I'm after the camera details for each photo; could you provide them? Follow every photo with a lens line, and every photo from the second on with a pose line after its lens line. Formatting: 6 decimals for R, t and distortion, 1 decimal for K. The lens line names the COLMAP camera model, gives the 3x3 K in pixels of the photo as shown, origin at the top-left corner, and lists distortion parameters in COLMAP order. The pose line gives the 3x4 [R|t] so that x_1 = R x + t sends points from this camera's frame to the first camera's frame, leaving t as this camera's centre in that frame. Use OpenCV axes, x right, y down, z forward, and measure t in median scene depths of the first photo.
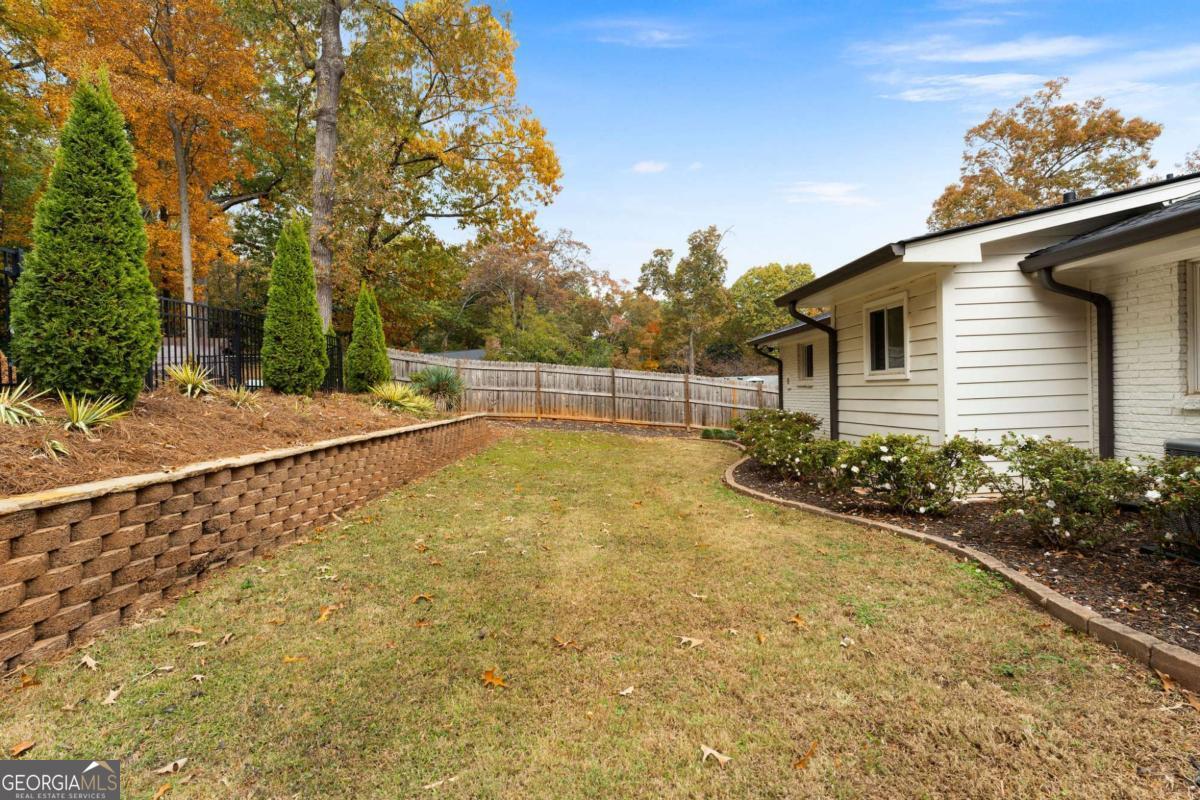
lens RADIAL K [[563.4, 0, 601.3], [0, 563.4, 398.3], [0, 0, 1]] dist [0.003907, 0.000516]
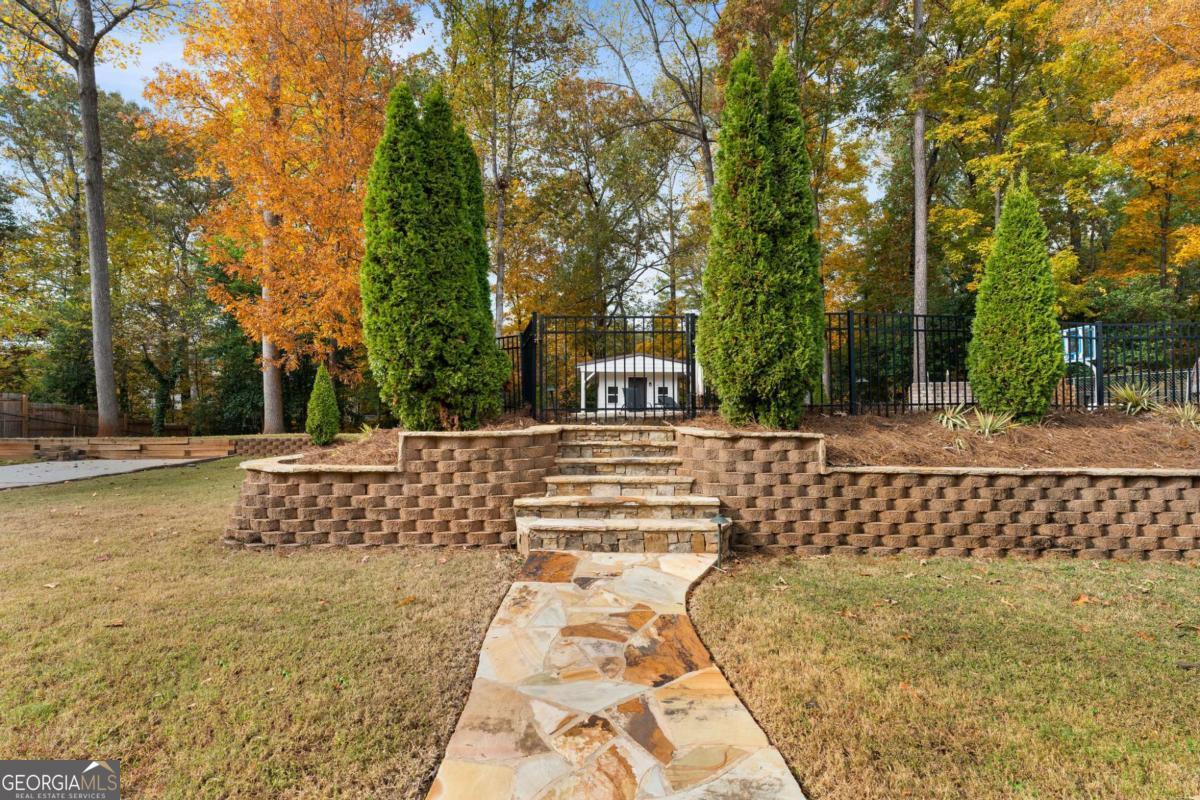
lens RADIAL K [[563.4, 0, 601.8], [0, 563.4, 404.7], [0, 0, 1]] dist [0.003907, 0.000516]
pose [[-0.010040, -0.001458, -0.999949, 0.126527], [-0.018359, 0.999831, -0.001273, -0.000436], [0.999781, 0.018345, -0.010065, 0.001483]]
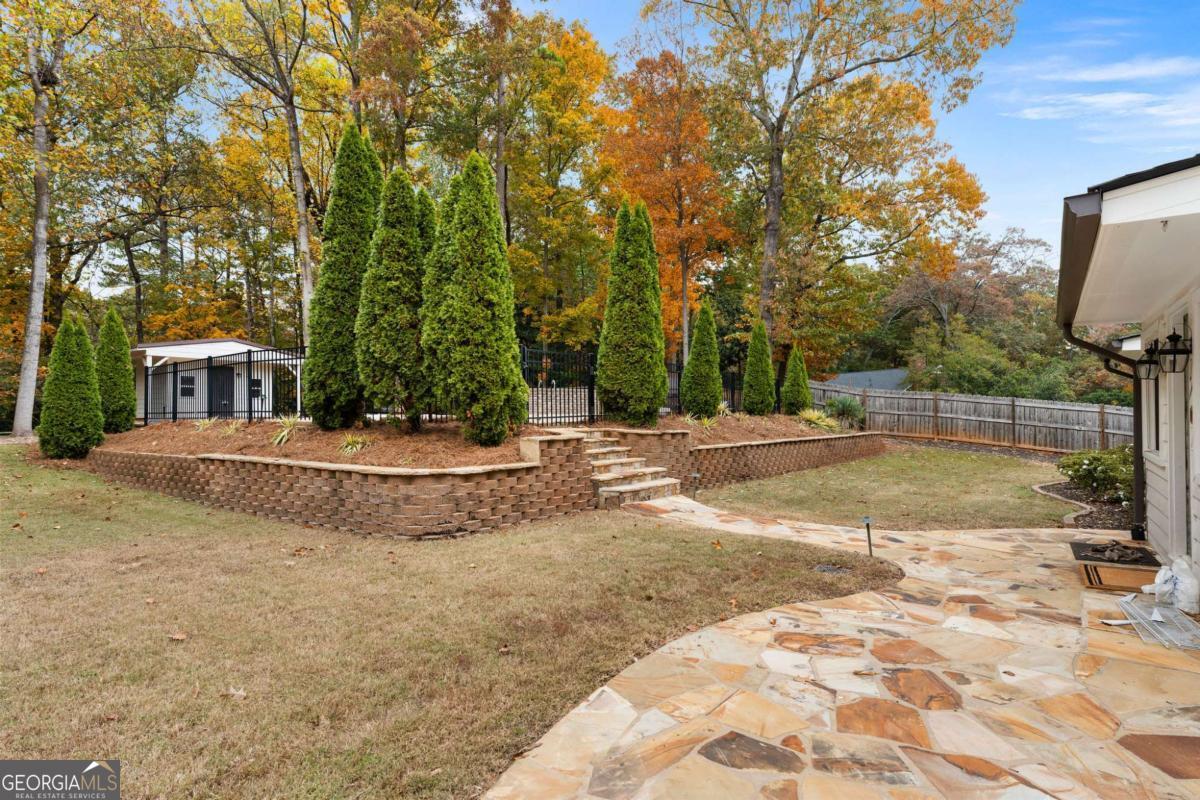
lens RADIAL K [[580.9, 0, 601.1], [0, 580.9, 388.4], [0, 0, 1]] dist [-0.000559, -0.000037]
pose [[0.760293, 0.004301, -0.649566, 0.149003], [-0.032892, 0.998950, -0.031883, -0.008968], [0.648747, 0.045606, 0.759636, -0.390105]]
